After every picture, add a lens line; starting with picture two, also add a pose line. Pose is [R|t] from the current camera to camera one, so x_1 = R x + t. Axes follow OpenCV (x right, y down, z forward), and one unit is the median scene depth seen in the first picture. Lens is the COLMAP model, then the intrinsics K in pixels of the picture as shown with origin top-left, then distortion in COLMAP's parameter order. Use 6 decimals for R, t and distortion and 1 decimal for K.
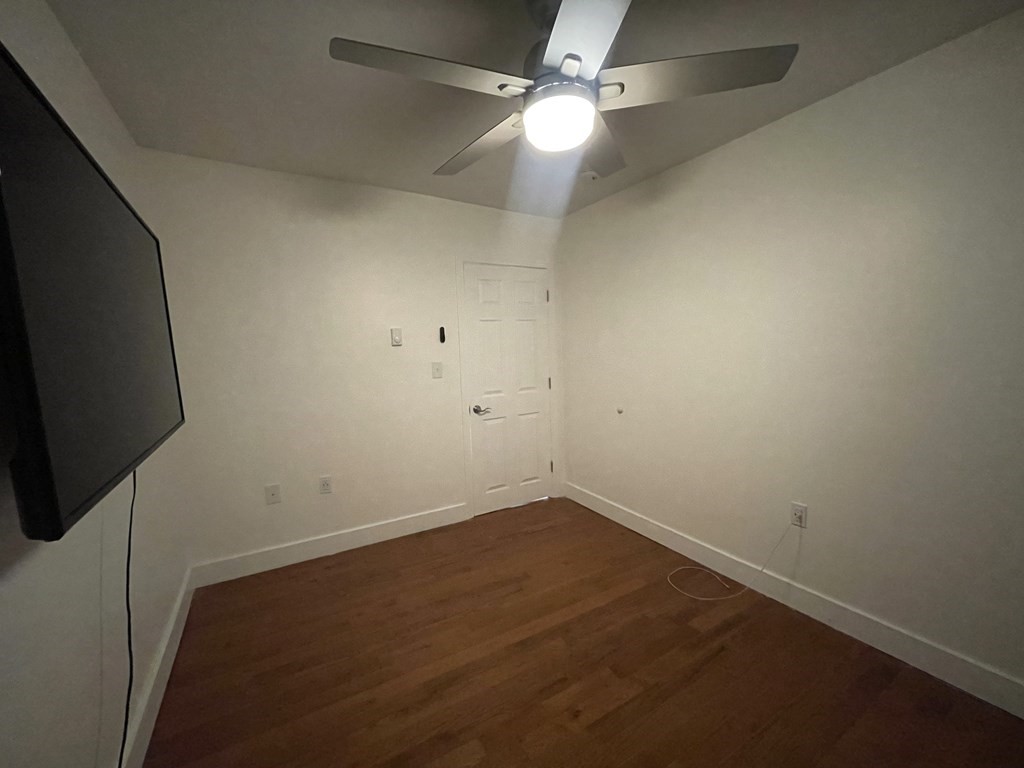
lens RADIAL K [[413.8, 0, 513.0], [0, 413.8, 386.1], [0, 0, 1]] dist [-0.001803, -0.000120]
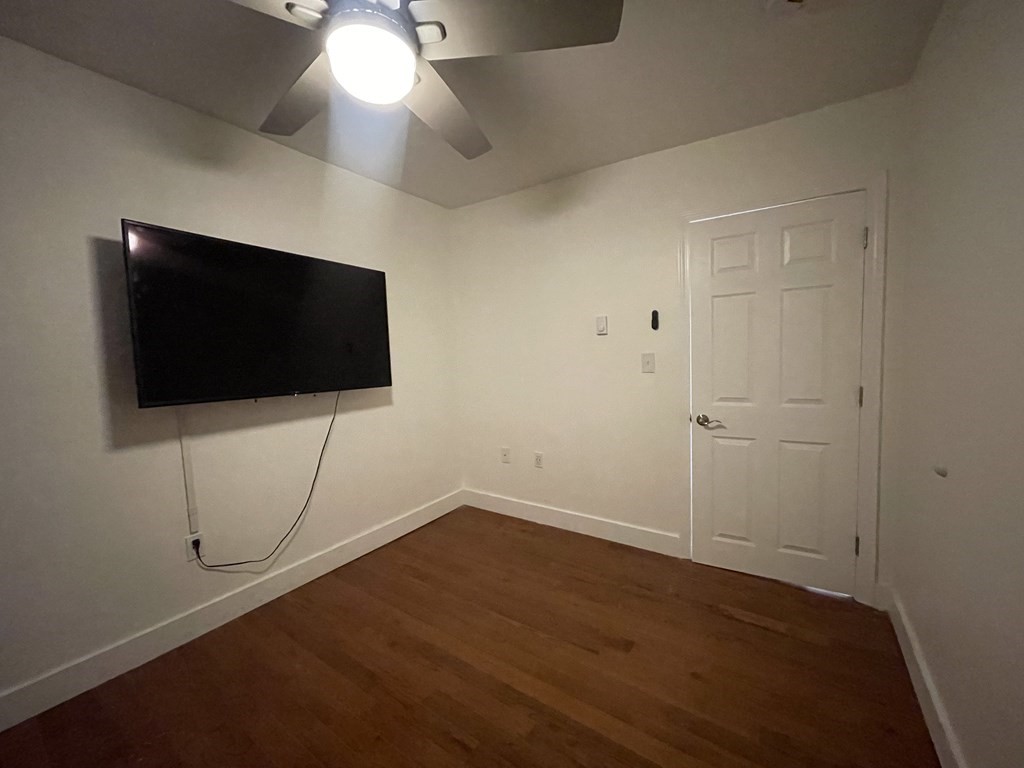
lens RADIAL K [[413.8, 0, 513.0], [0, 413.8, 386.1], [0, 0, 1]] dist [-0.001803, -0.000120]
pose [[0.471687, 0.087210, -0.877443, 0.388948], [-0.086180, 0.994892, 0.052556, -0.012530], [0.877545, 0.050828, 0.476793, 0.349513]]
